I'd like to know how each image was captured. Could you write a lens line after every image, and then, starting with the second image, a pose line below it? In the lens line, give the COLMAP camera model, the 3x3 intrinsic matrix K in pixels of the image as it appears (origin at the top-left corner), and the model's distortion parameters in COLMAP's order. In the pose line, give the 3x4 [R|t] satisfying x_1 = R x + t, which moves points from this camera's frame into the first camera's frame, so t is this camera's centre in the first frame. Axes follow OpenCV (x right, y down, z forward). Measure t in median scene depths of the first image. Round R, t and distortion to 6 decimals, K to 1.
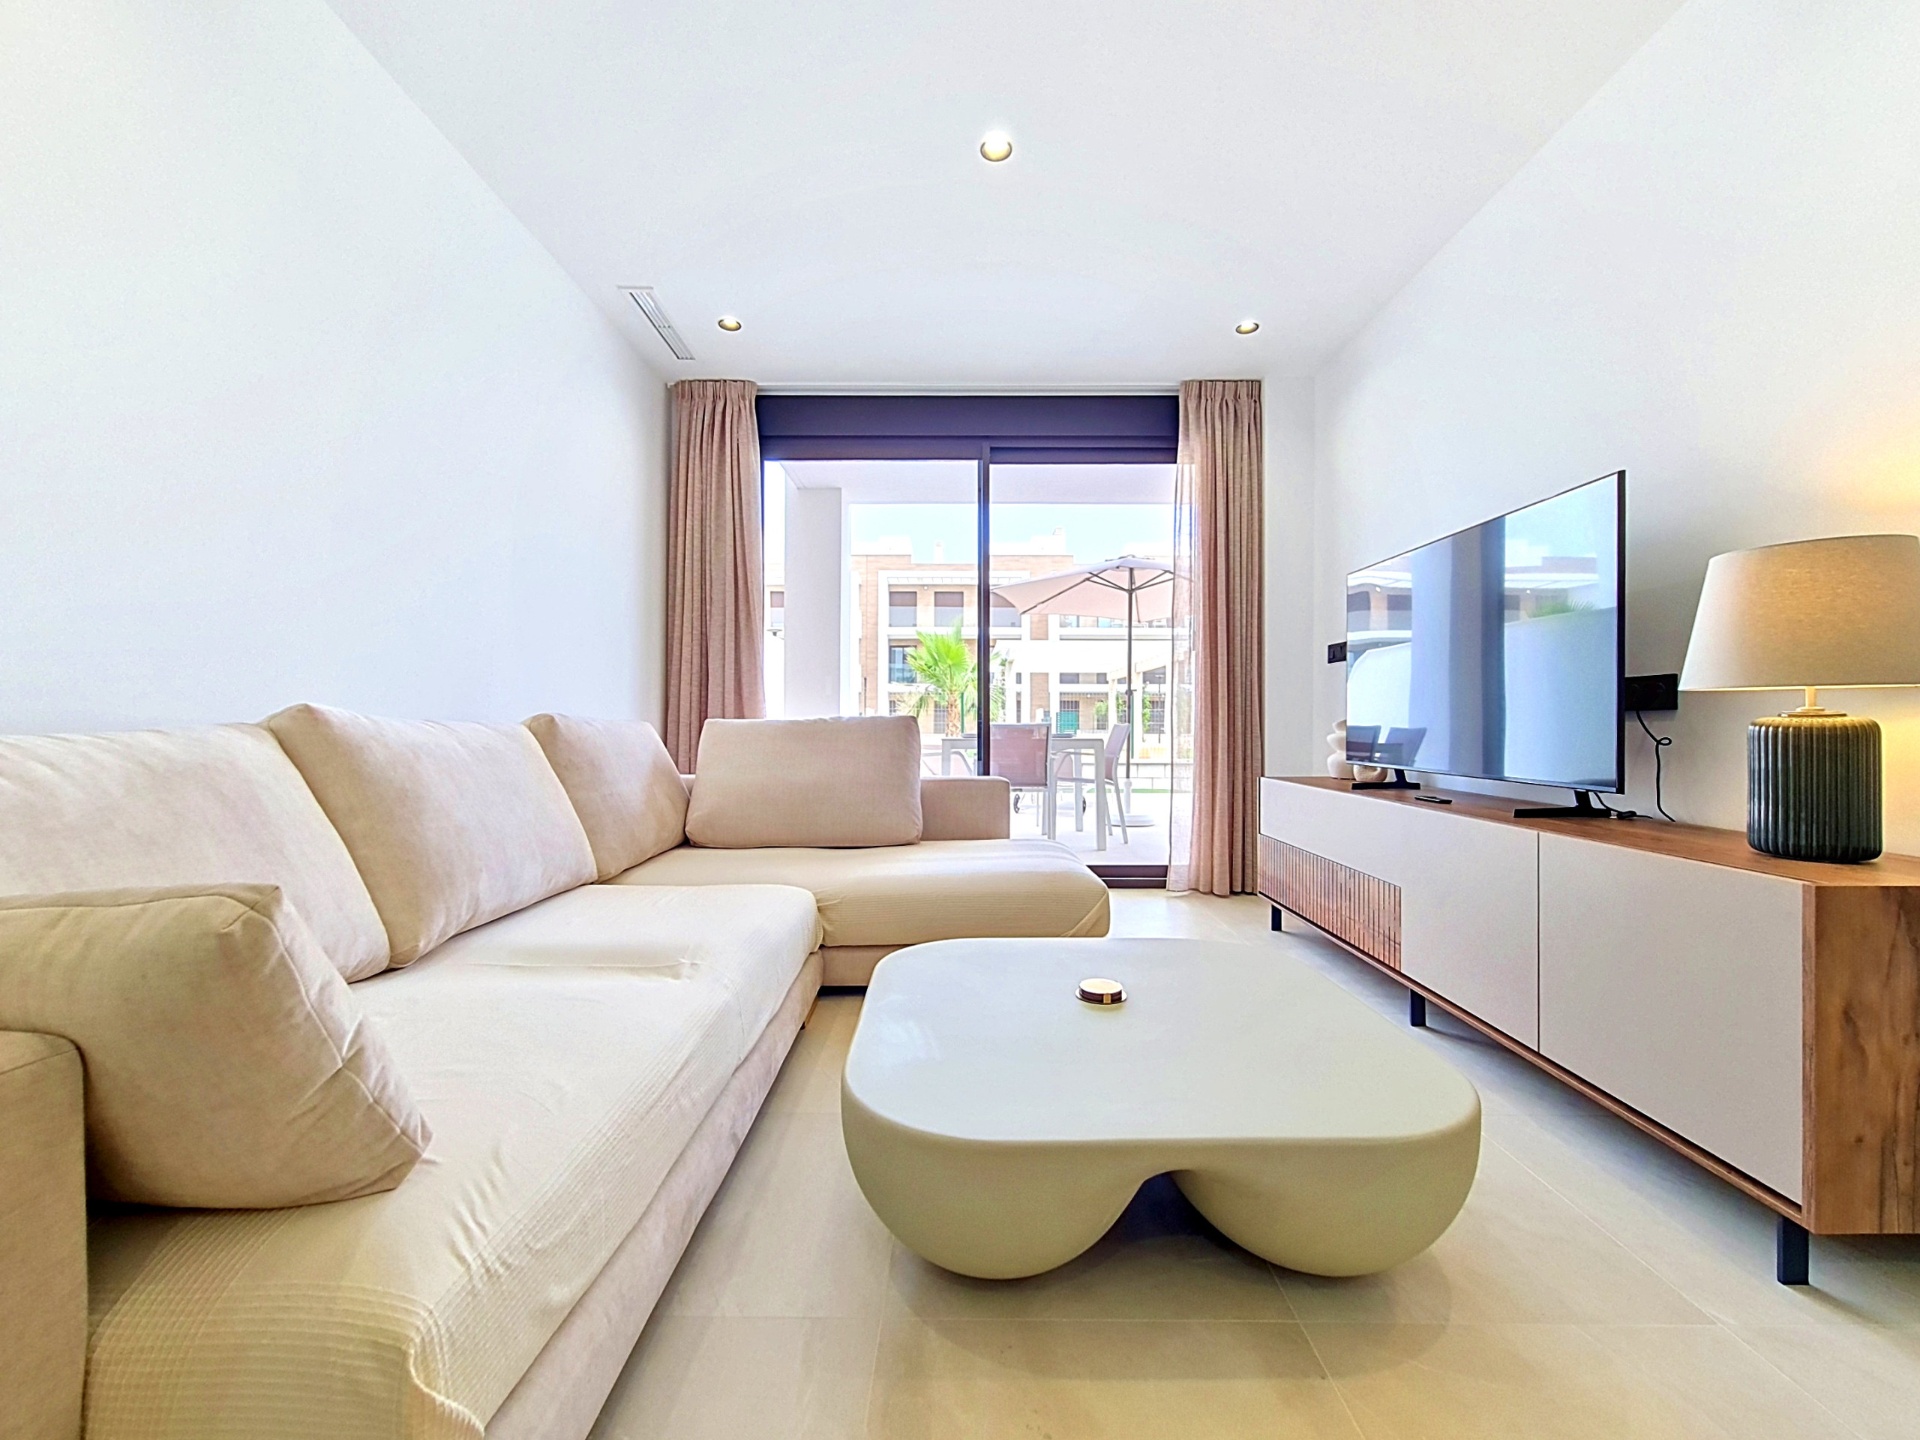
lens RADIAL K [[796.7, 0, 968.4], [0, 796.7, 714.7], [0, 0, 1]] dist [-0.002054, 0.000156]
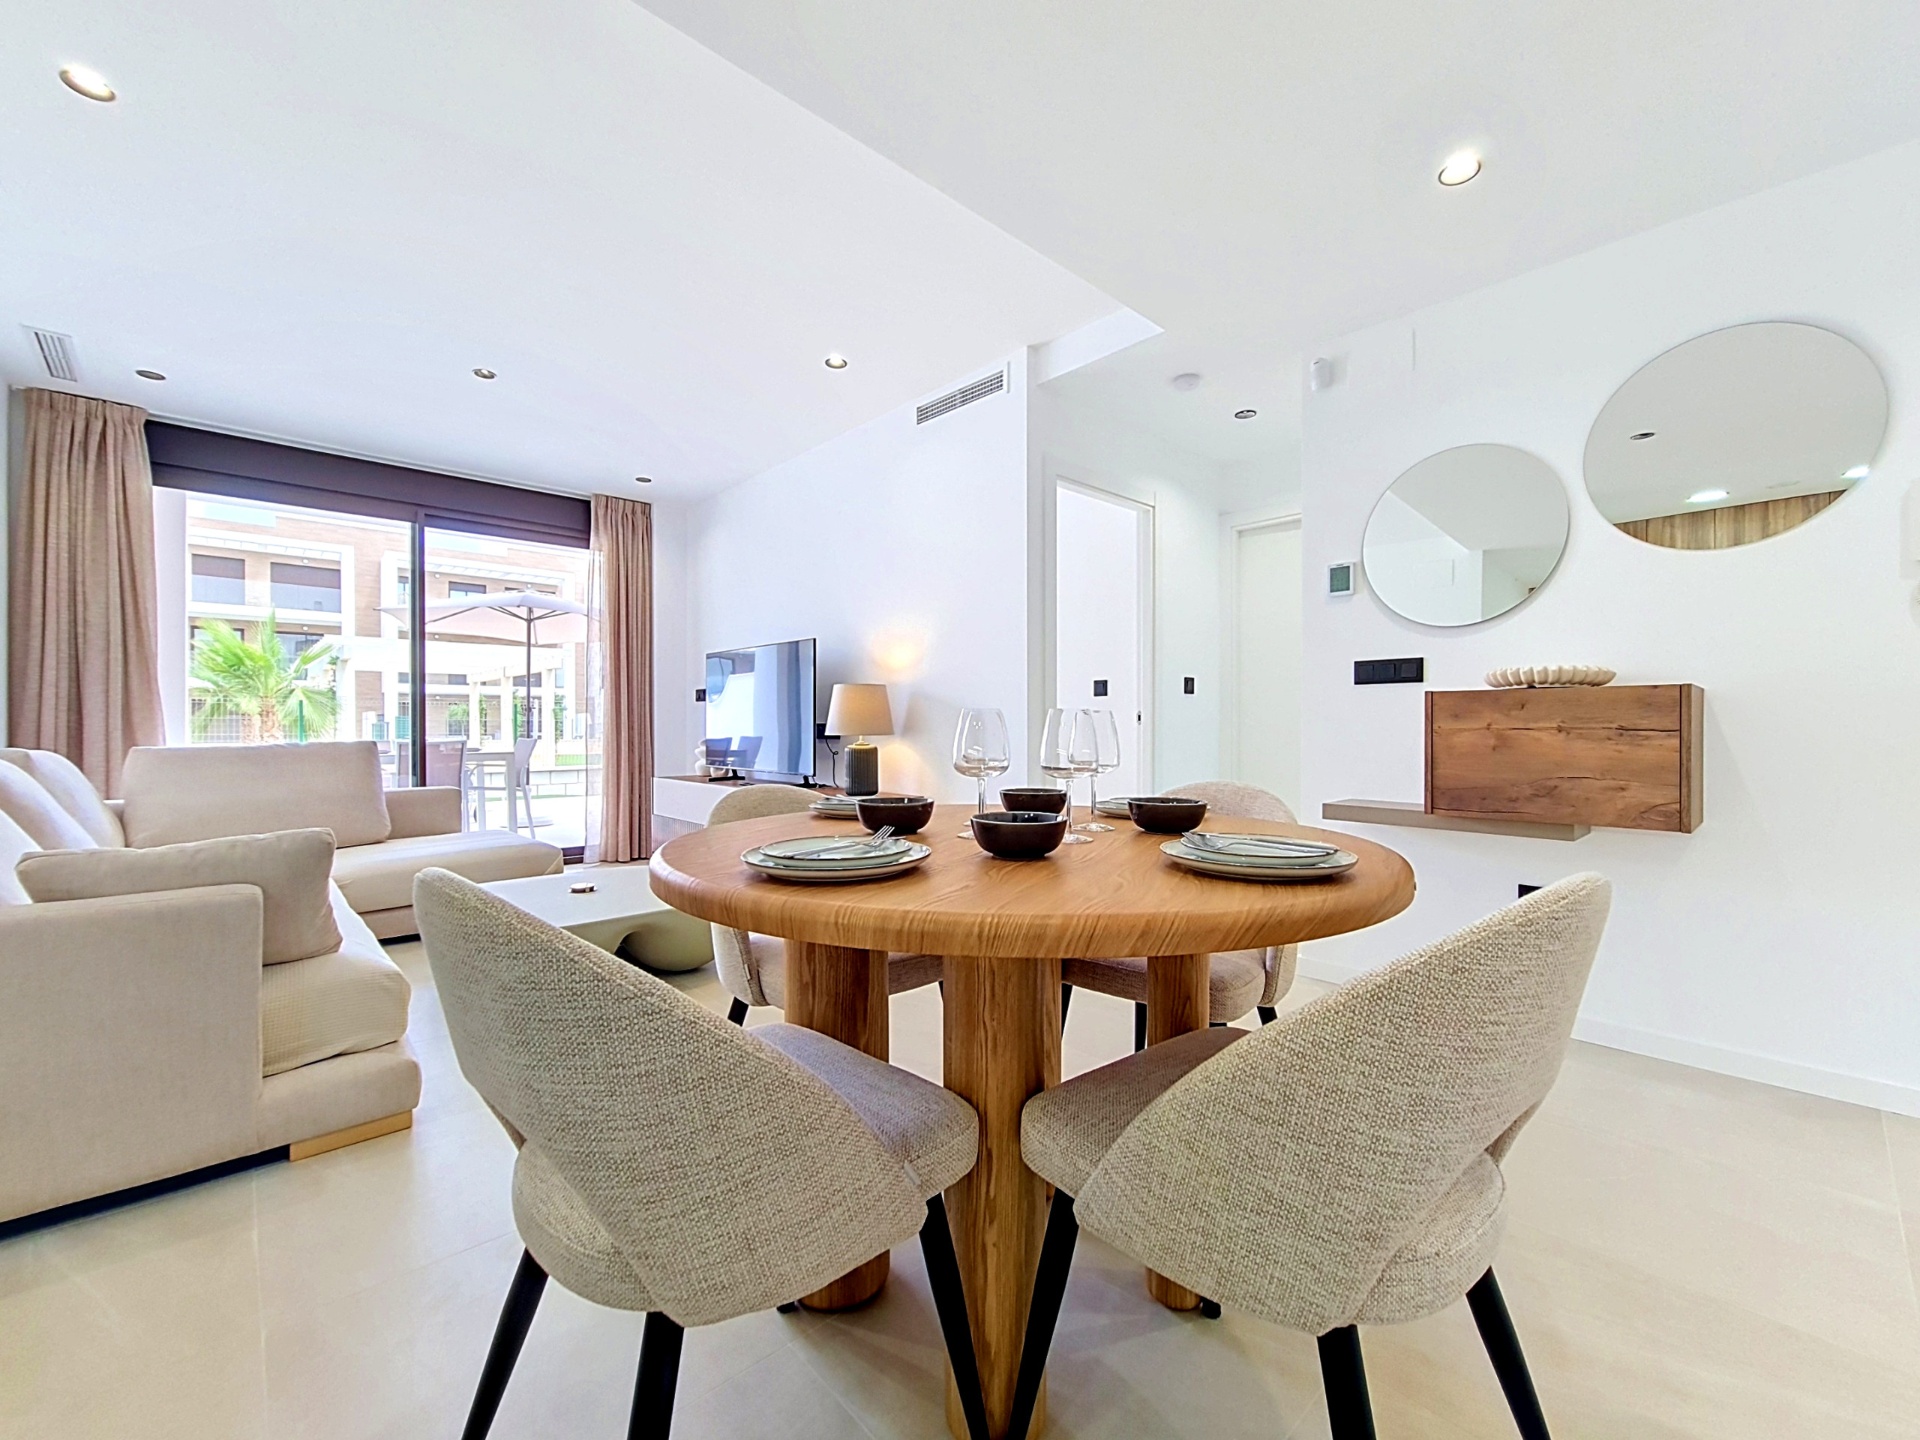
lens RADIAL K [[781.3, 0, 960.3], [0, 781.3, 734.8], [0, 0, 1]] dist [-0.000748, 0.000554]
pose [[0.734014, -0.010014, 0.679060, -0.187722], [-0.004486, 0.999798, 0.019593, -0.030502], [-0.679119, -0.017427, 0.733821, -0.430225]]
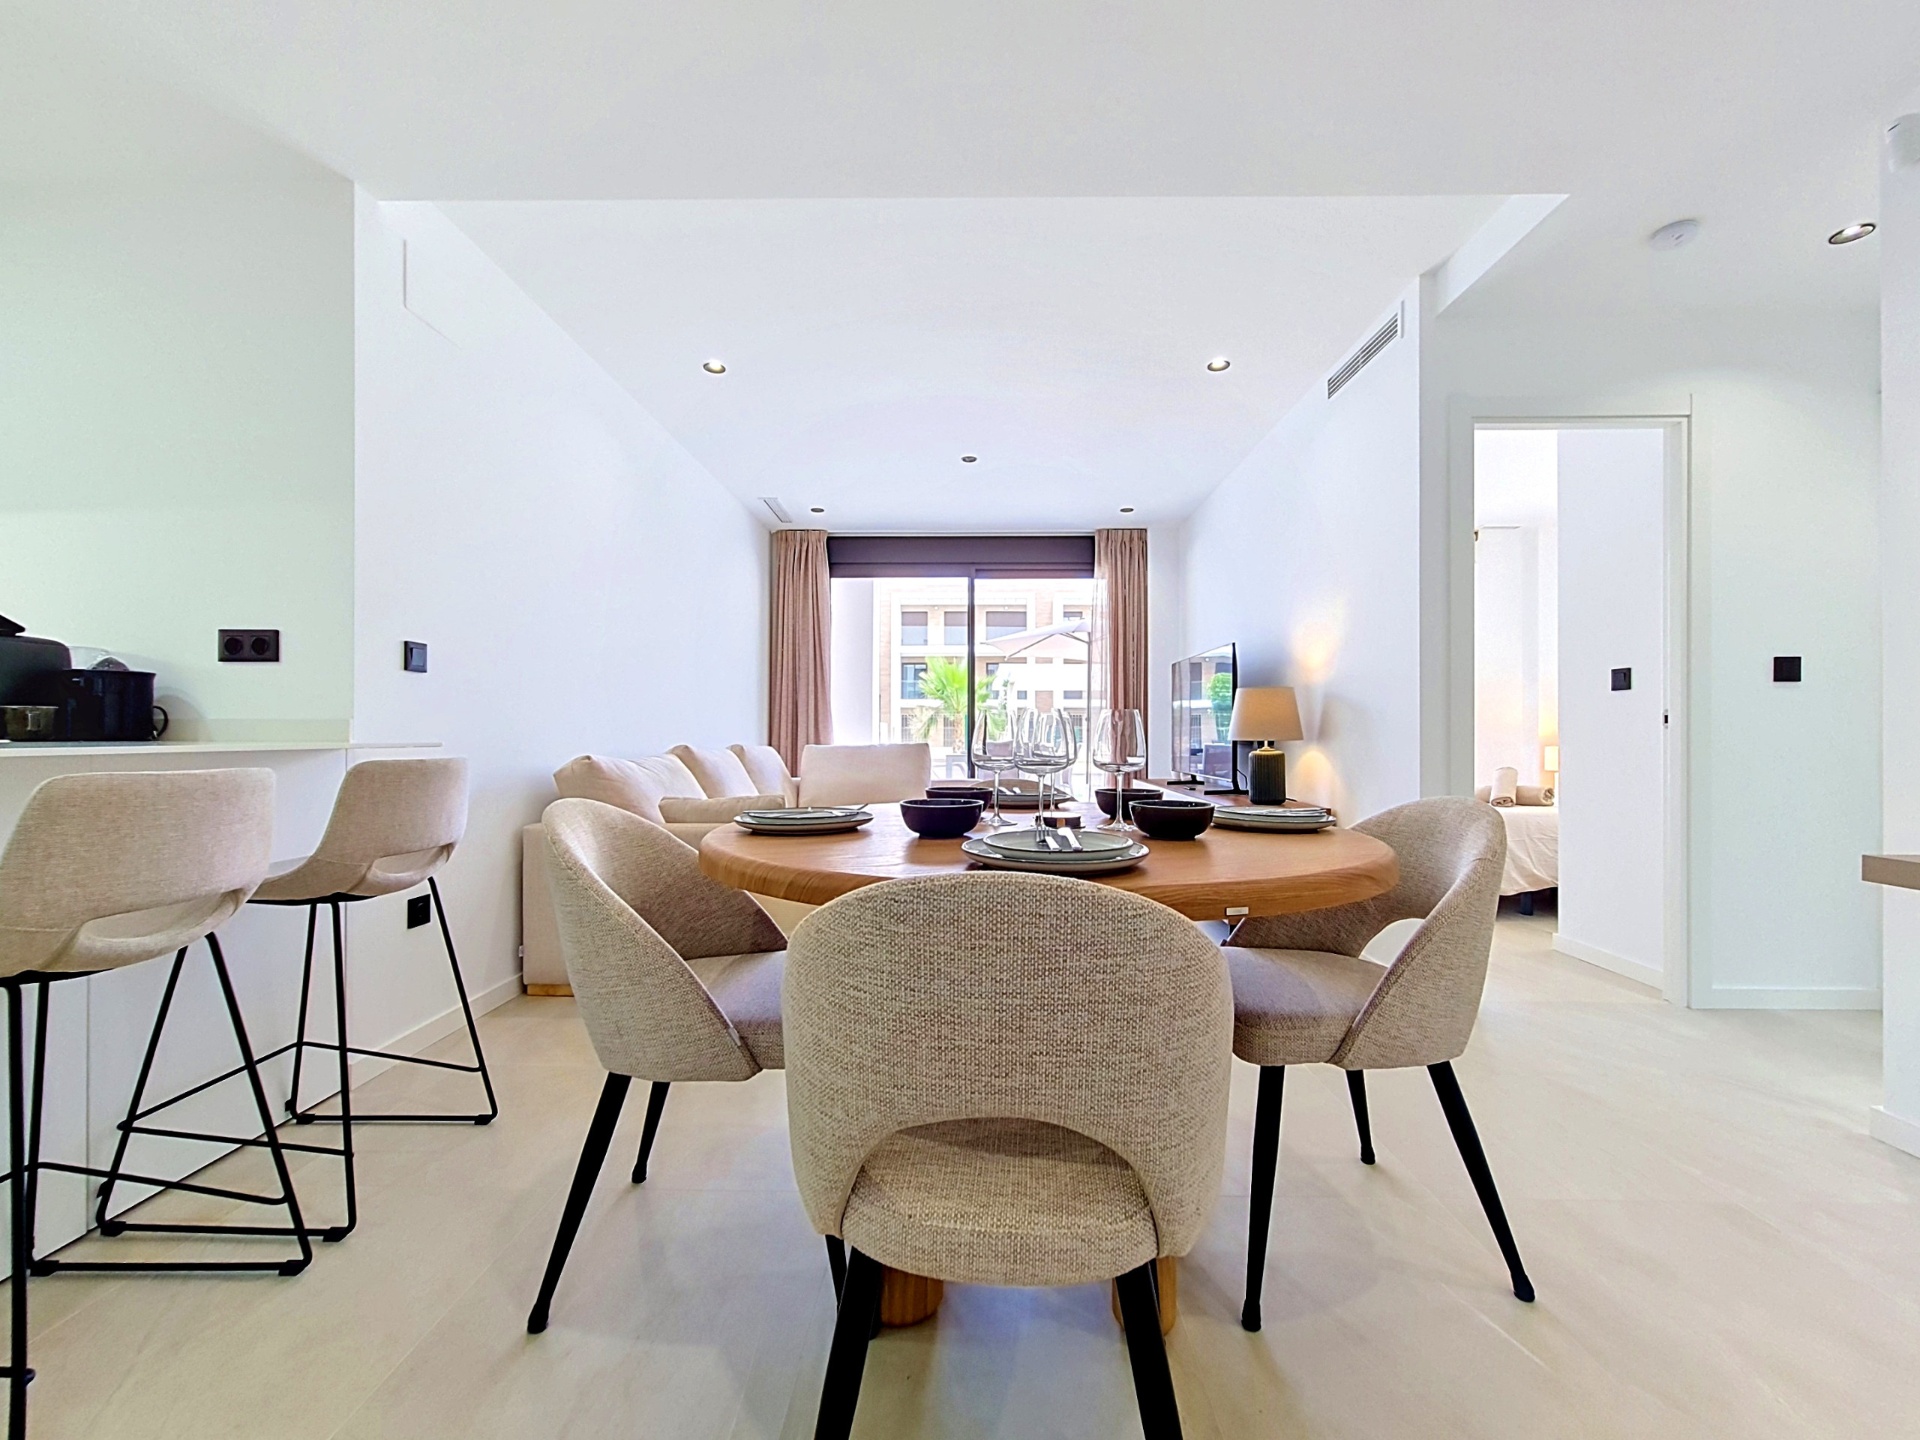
lens RADIAL K [[786.9, 0, 969.6], [0, 786.9, 735.4], [0, 0, 1]] dist [-0.000382, 0.000455]
pose [[0.999937, 0.000115, -0.011250, 0.034452], [0.000001, 0.999948, 0.010236, -0.026170], [0.011251, -0.010235, 0.999884, -0.565948]]
